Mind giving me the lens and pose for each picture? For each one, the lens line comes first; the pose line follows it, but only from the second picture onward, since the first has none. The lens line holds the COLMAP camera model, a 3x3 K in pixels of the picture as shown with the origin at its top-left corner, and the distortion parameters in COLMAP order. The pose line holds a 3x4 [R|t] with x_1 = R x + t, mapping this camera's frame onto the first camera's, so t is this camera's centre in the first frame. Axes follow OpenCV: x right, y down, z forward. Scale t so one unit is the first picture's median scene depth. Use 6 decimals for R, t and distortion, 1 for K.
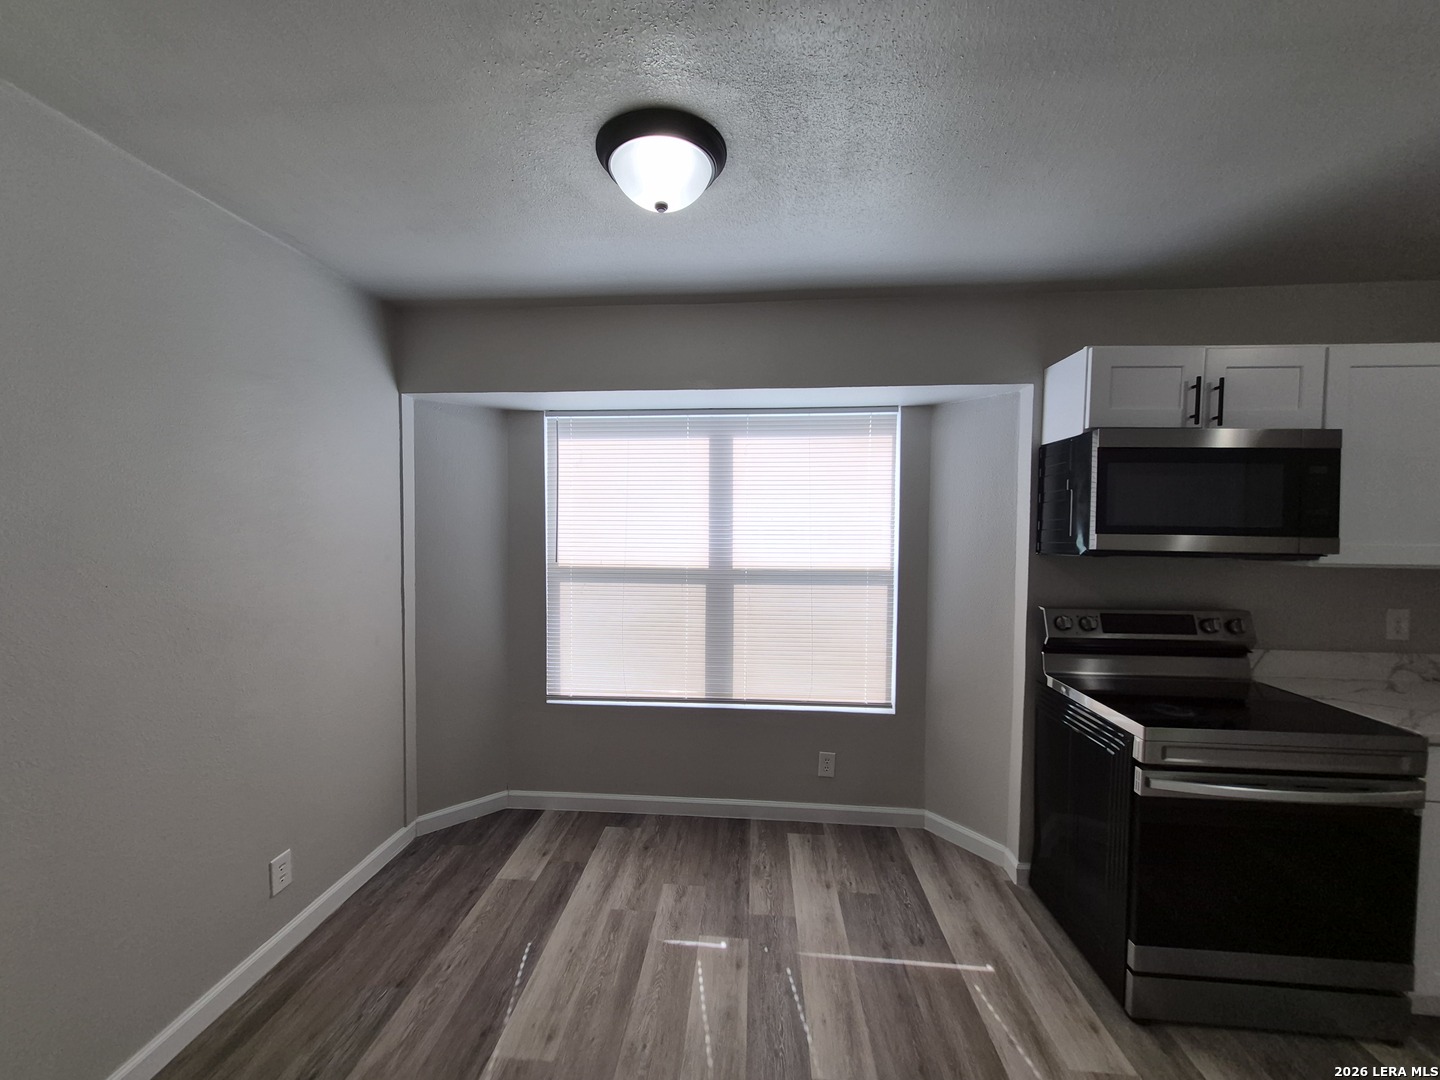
lens RADIAL K [[565.3, 0, 698.6], [0, 565.3, 537.8], [0, 0, 1]] dist [0.008026, -0.001099]
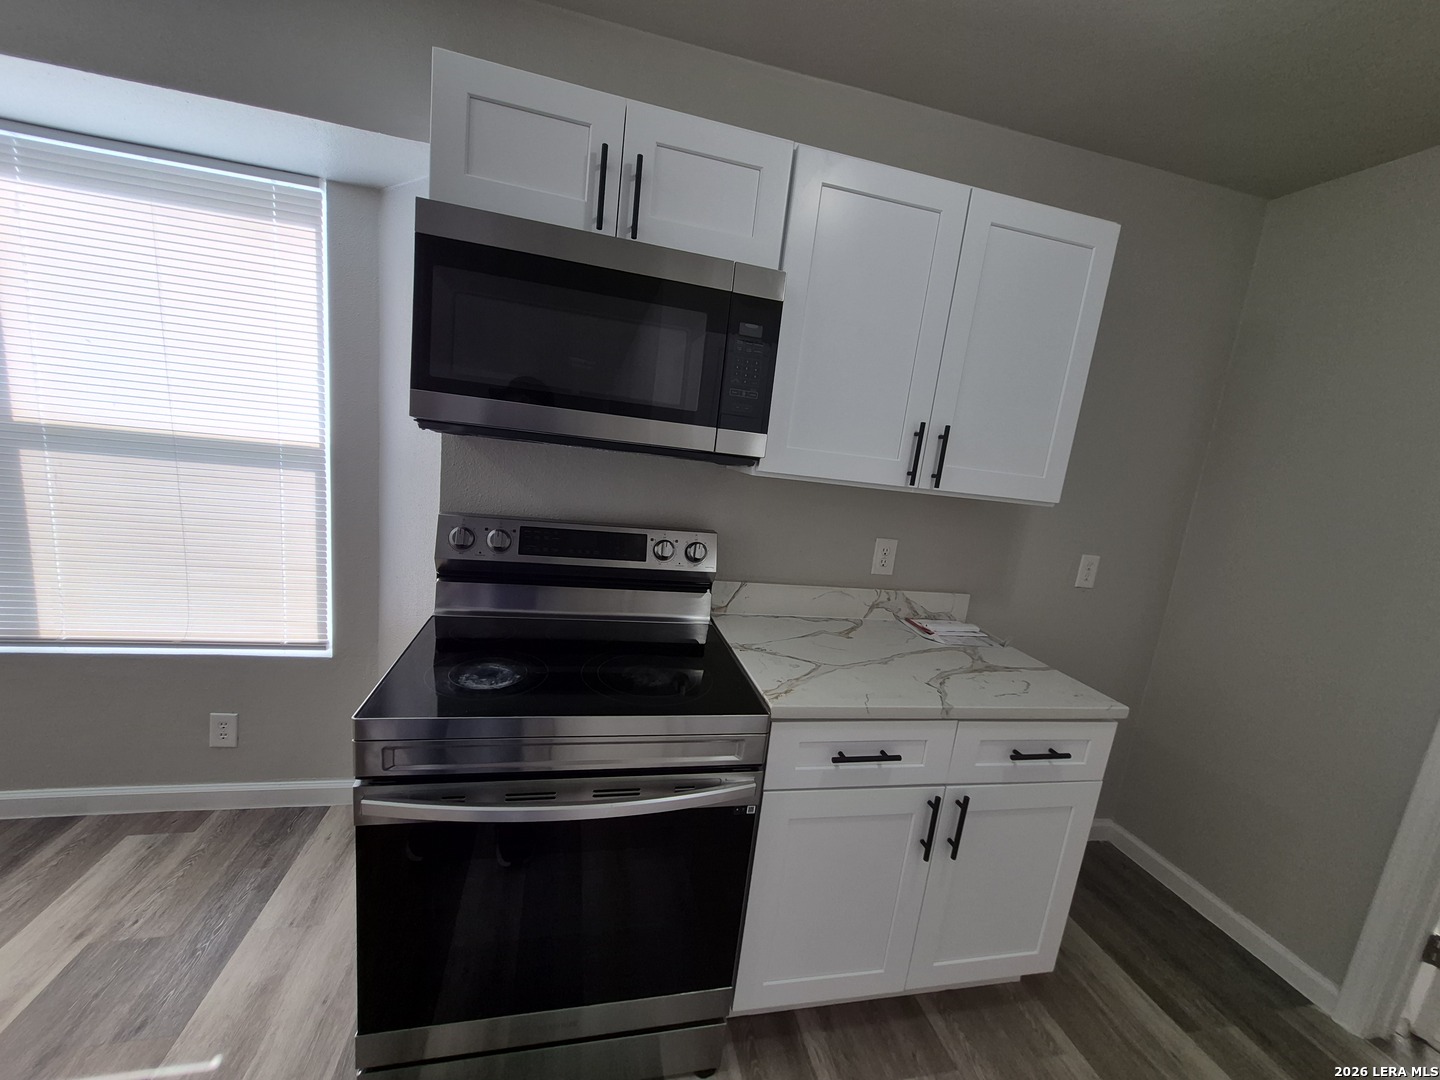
lens RADIAL K [[565.3, 0, 708.1], [0, 565.3, 538.7], [0, 0, 1]] dist [0.008026, -0.001099]
pose [[0.947904, 0.045141, 0.315341, 0.710268], [-0.095273, 0.984772, 0.145418, 0.026894], [-0.303975, -0.167886, 0.937771, 0.288925]]
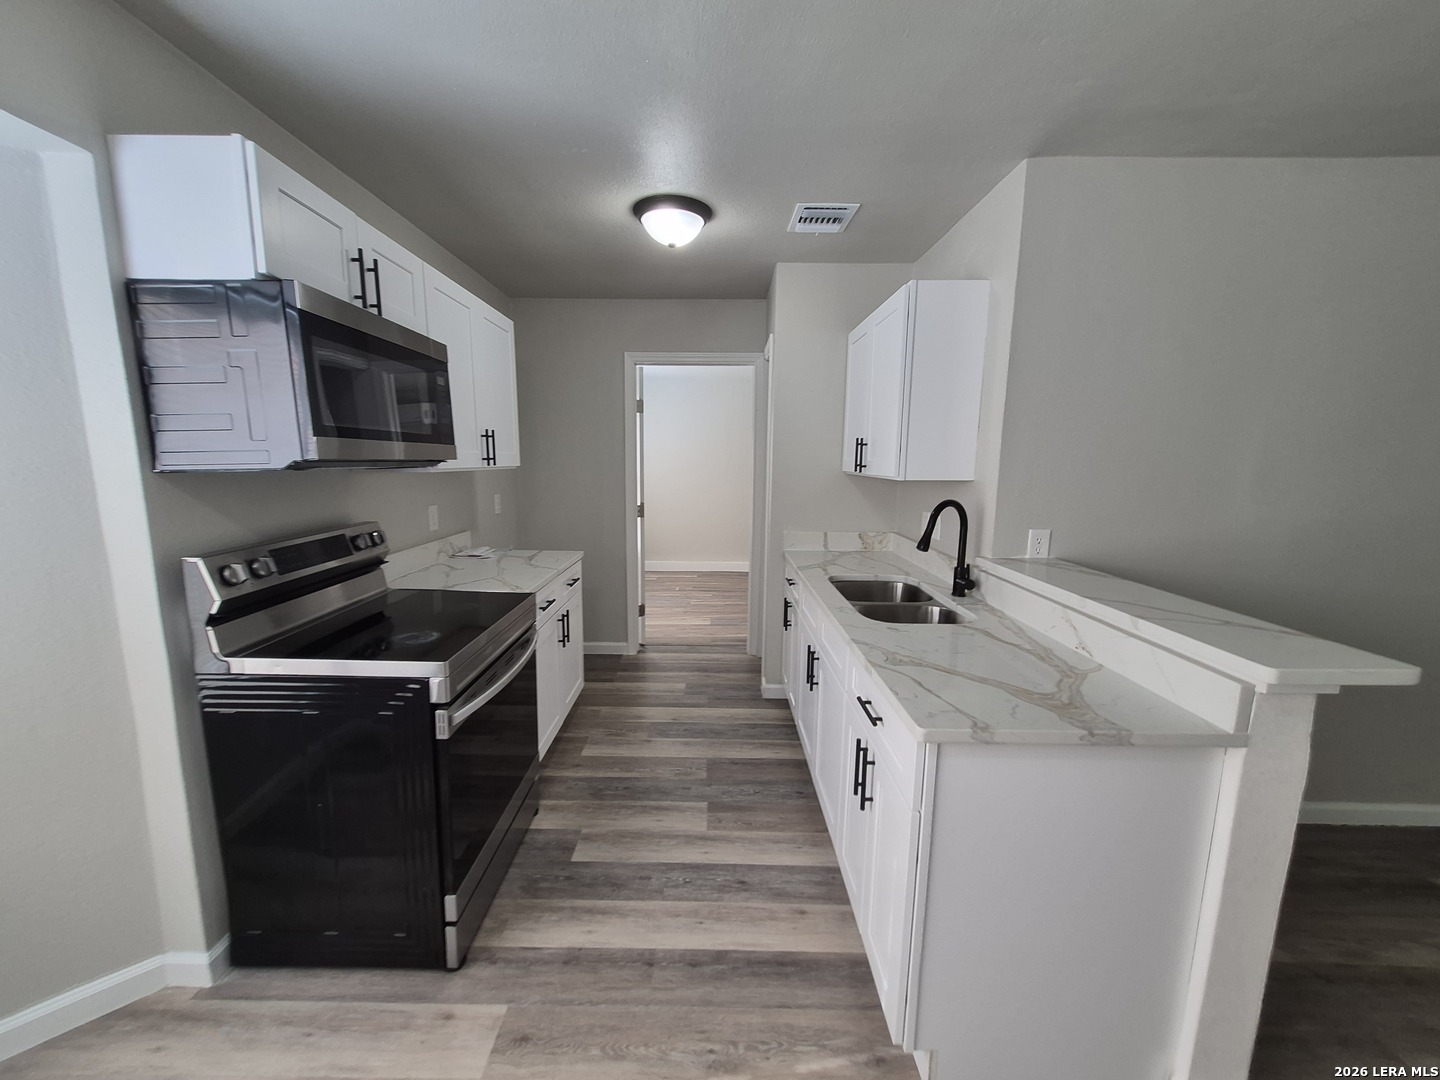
lens RADIAL K [[565.3, 0, 719.1], [0, 565.3, 544.8], [0, 0, 1]] dist [0.008026, -0.001099]
pose [[-0.090749, -0.164569, 0.982182, -0.055428], [0.014874, 0.985918, 0.166569, 0.013648], [-0.995763, 0.029725, -0.087023, 0.495186]]
